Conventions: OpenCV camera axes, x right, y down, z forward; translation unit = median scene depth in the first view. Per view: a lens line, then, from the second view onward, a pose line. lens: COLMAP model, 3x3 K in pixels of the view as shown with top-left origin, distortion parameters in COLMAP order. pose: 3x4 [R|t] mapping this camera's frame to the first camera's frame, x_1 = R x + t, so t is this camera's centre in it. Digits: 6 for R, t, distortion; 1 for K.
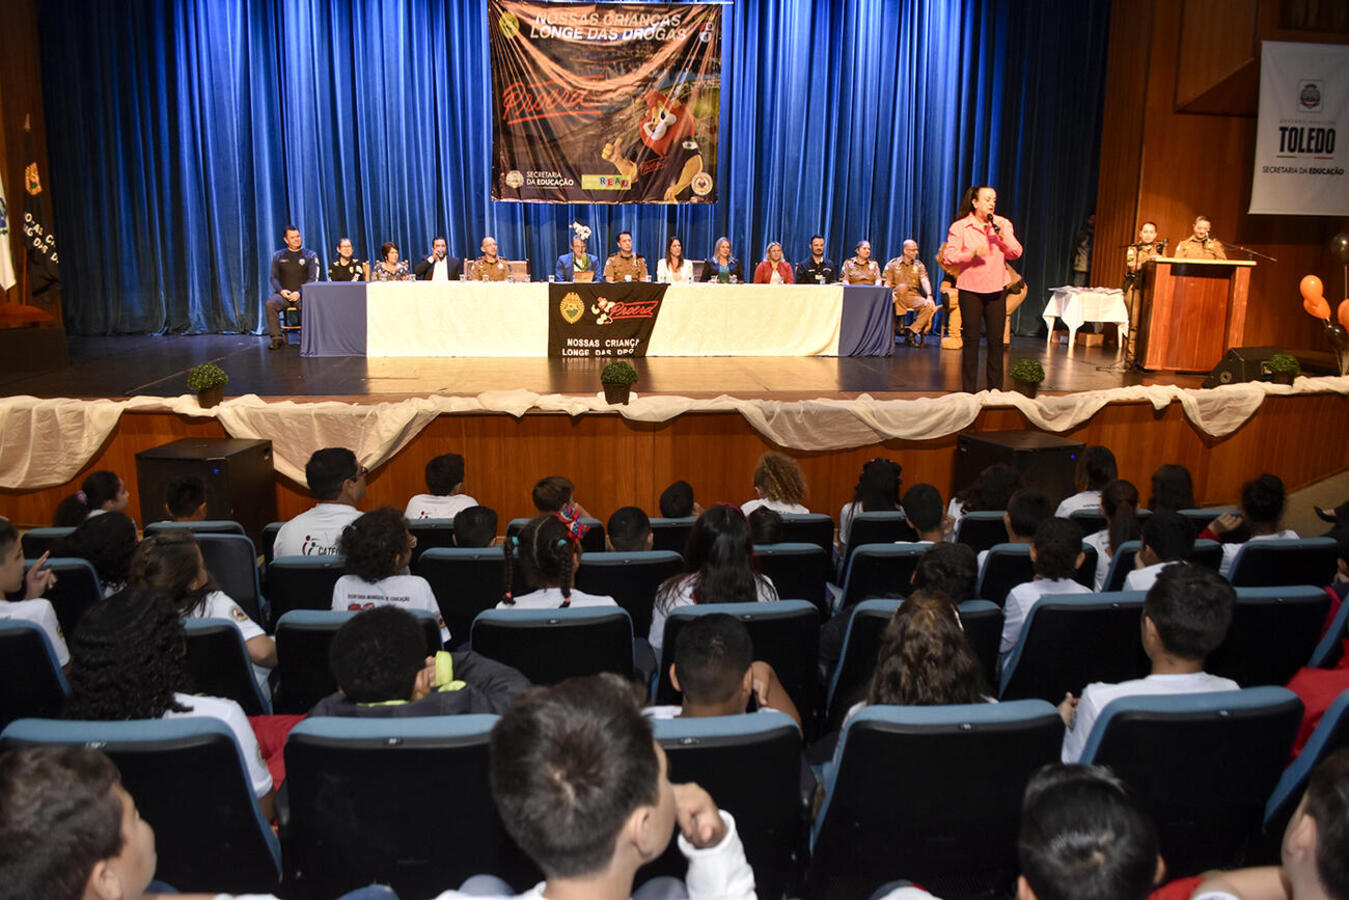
lens RADIAL K [[1077.1, 0, 675.4], [0, 1077.1, 471.4], [0, 0, 1]] dist [-0.086888, 0.015448]
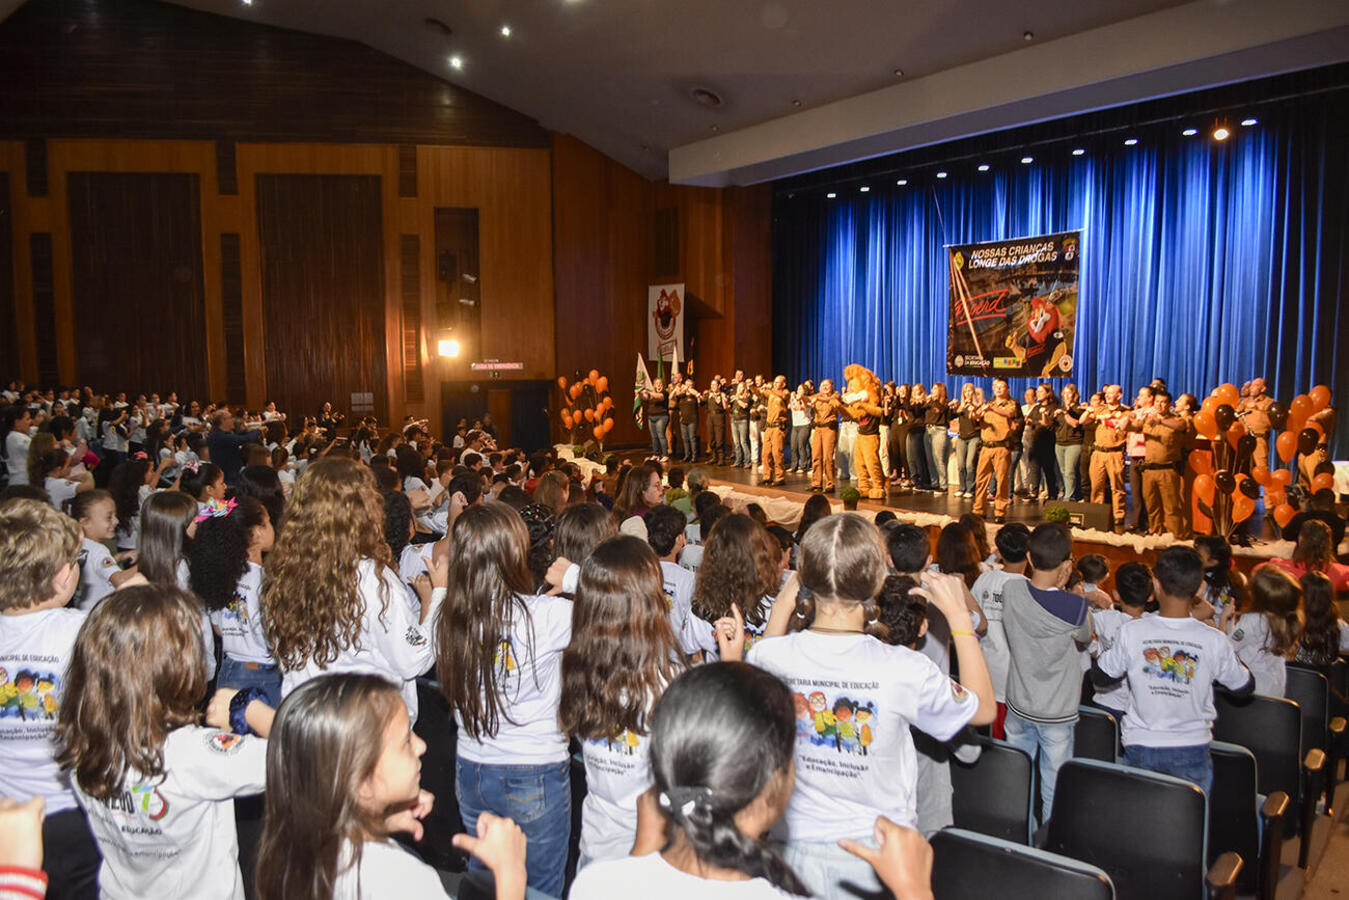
lens RADIAL K [[1077.1, 0, 650.1], [0, 1077.1, 477.1], [0, 0, 1]] dist [-0.086888, 0.015448]
pose [[0.444078, 0.087009, -0.891753, 1.023939], [-0.181221, 0.983426, 0.005709, -0.044421], [0.877470, 0.159069, 0.452486, -0.031552]]
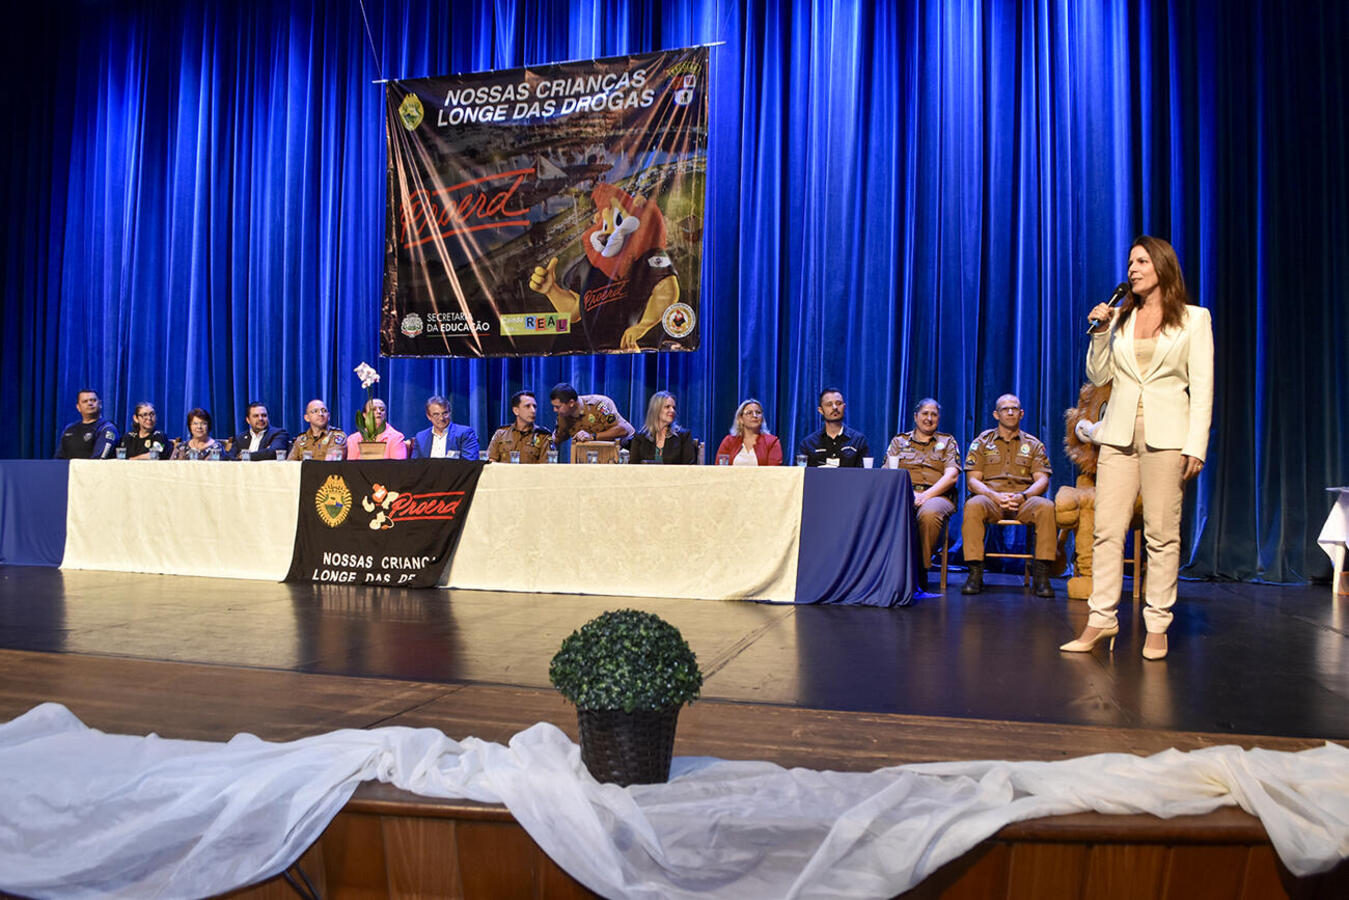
lens RADIAL K [[1077.1, 0, 669.8], [0, 1077.1, 473.0], [0, 0, 1]] dist [-0.086888, 0.015448]
pose [[0.932491, -0.001225, -0.361191, 0.255593], [-0.080350, 0.974233, -0.210744, -0.051220], [0.352142, 0.225539, 0.908366, 0.465576]]
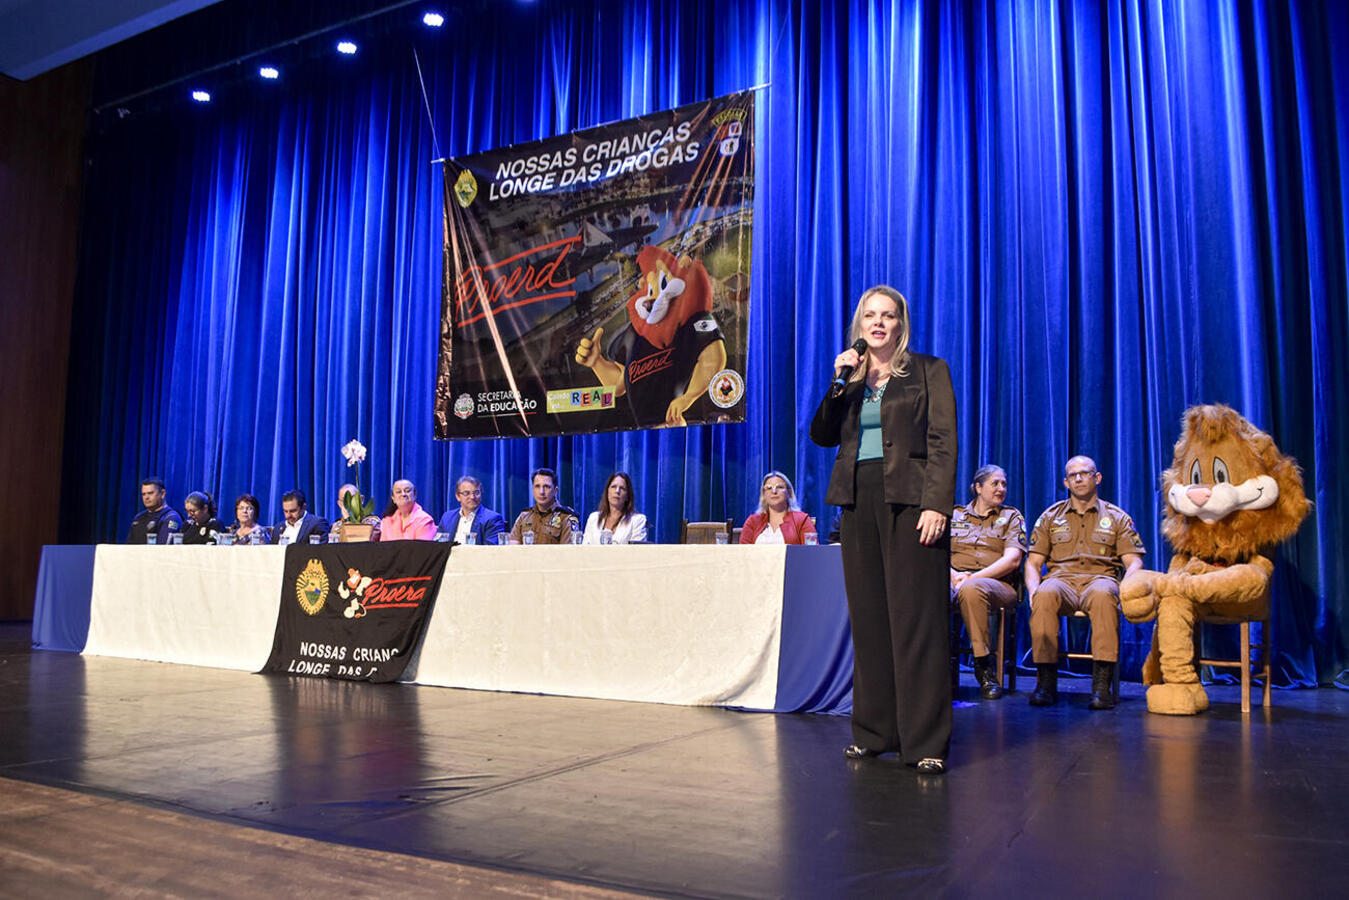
lens RADIAL K [[1077.1, 0, 667.6], [0, 1077.1, 470.5], [0, 0, 1]] dist [-0.086888, 0.015448]
pose [[0.829923, -0.056210, -0.555038, 0.321527], [-0.122196, 0.952435, -0.279168, -0.069135], [0.544330, 0.299512, 0.783580, 0.575179]]
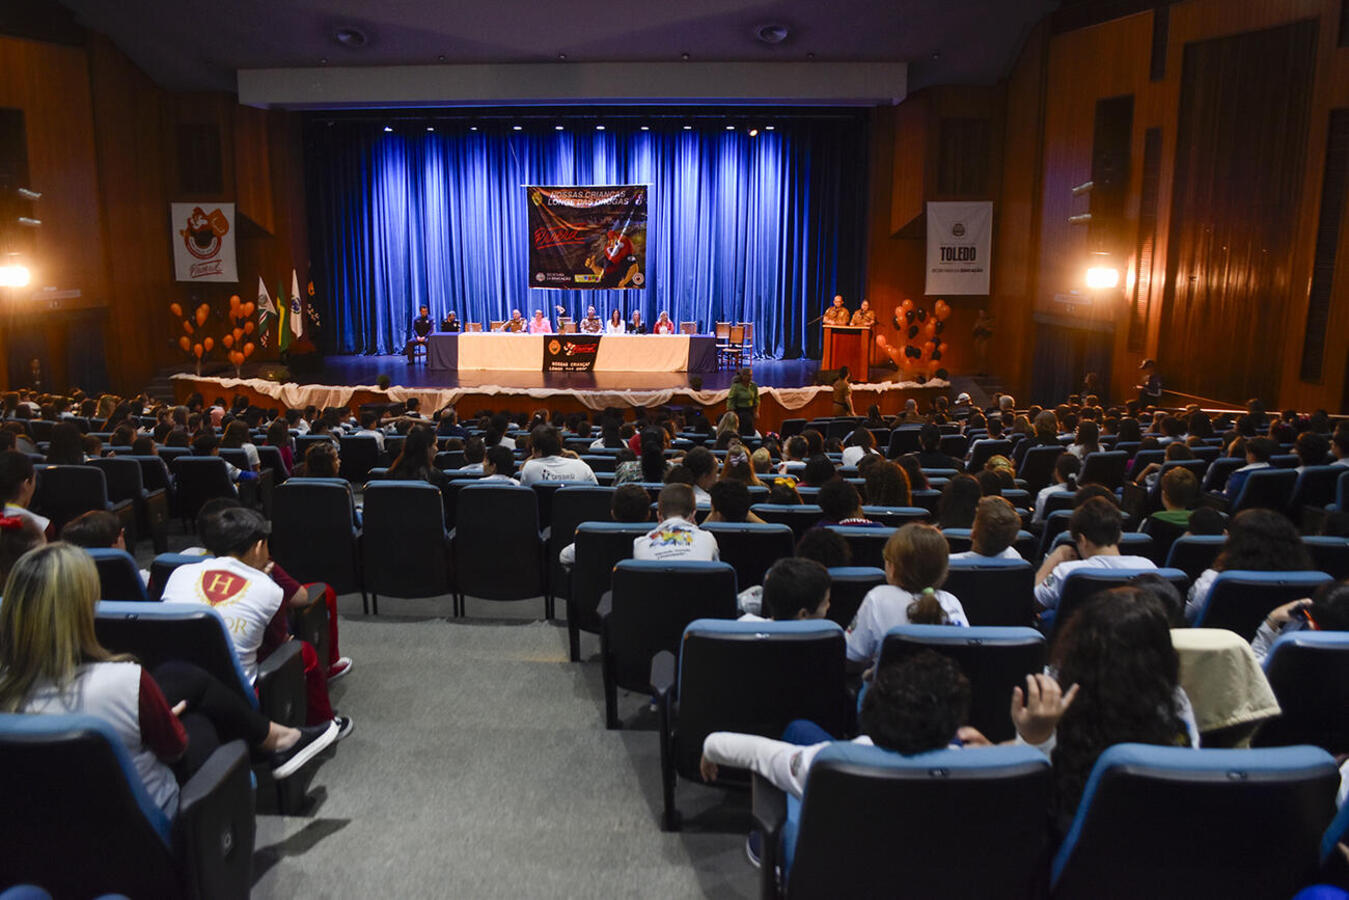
lens RADIAL K [[1077.1, 0, 665.7], [0, 1077.1, 450.0], [0, 0, 1]] dist [-0.086888, 0.015448]
pose [[0.986424, 0.023764, -0.162493, 0.401118], [-0.027136, 0.999459, -0.018562, 0.068712], [0.161964, 0.022720, 0.986535, -0.880116]]
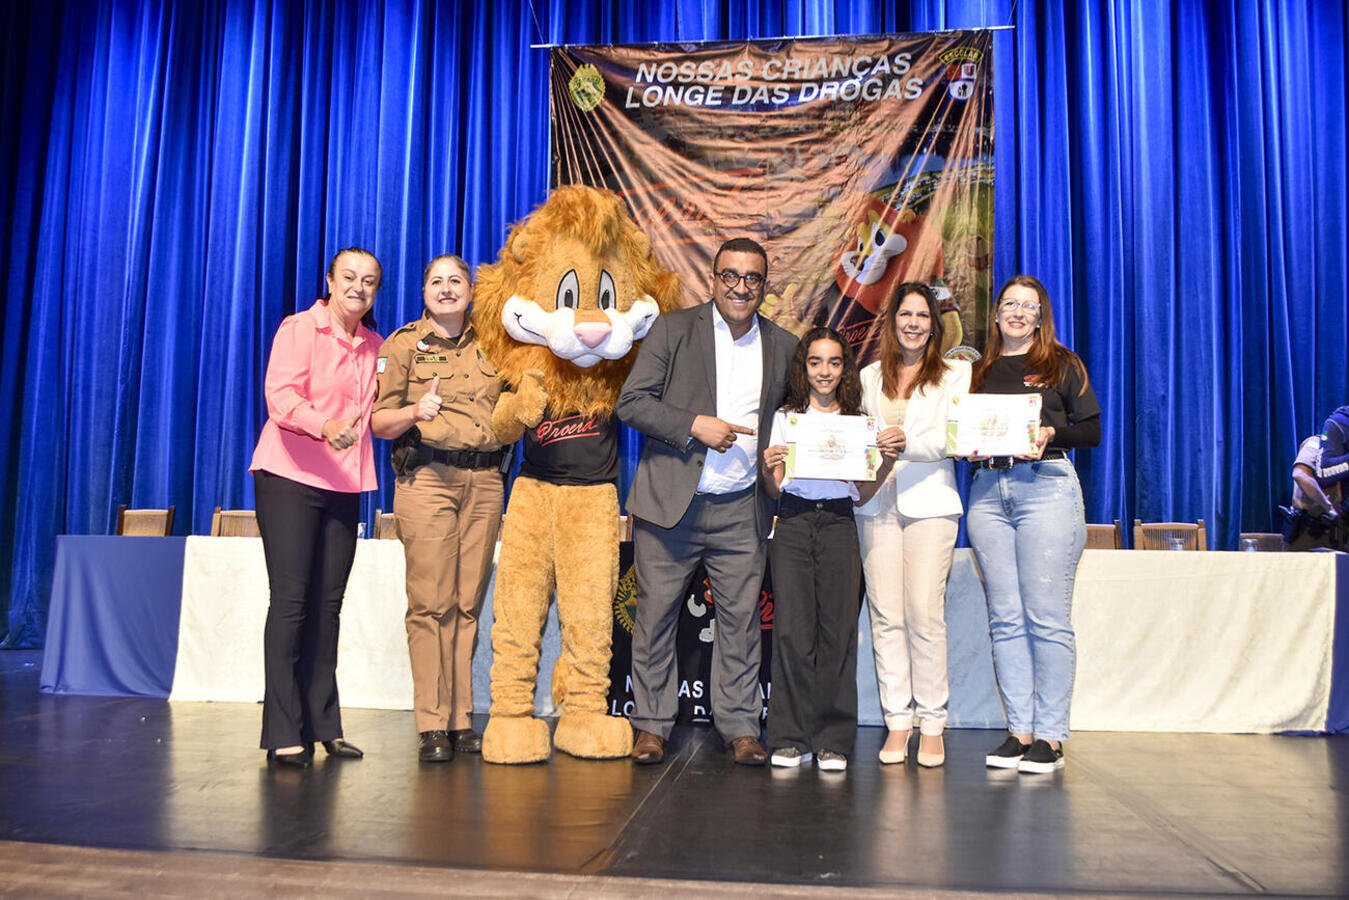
lens RADIAL K [[1221.9, 0, 664.3], [0, 1221.9, 465.0], [0, 0, 1]] dist [-0.072139, -0.004048]
pose [[0.975045, -0.014879, -0.221508, 0.015132], [-0.053807, 0.952165, -0.300809, -0.054154], [0.215388, 0.305221, 0.927603, 0.486921]]
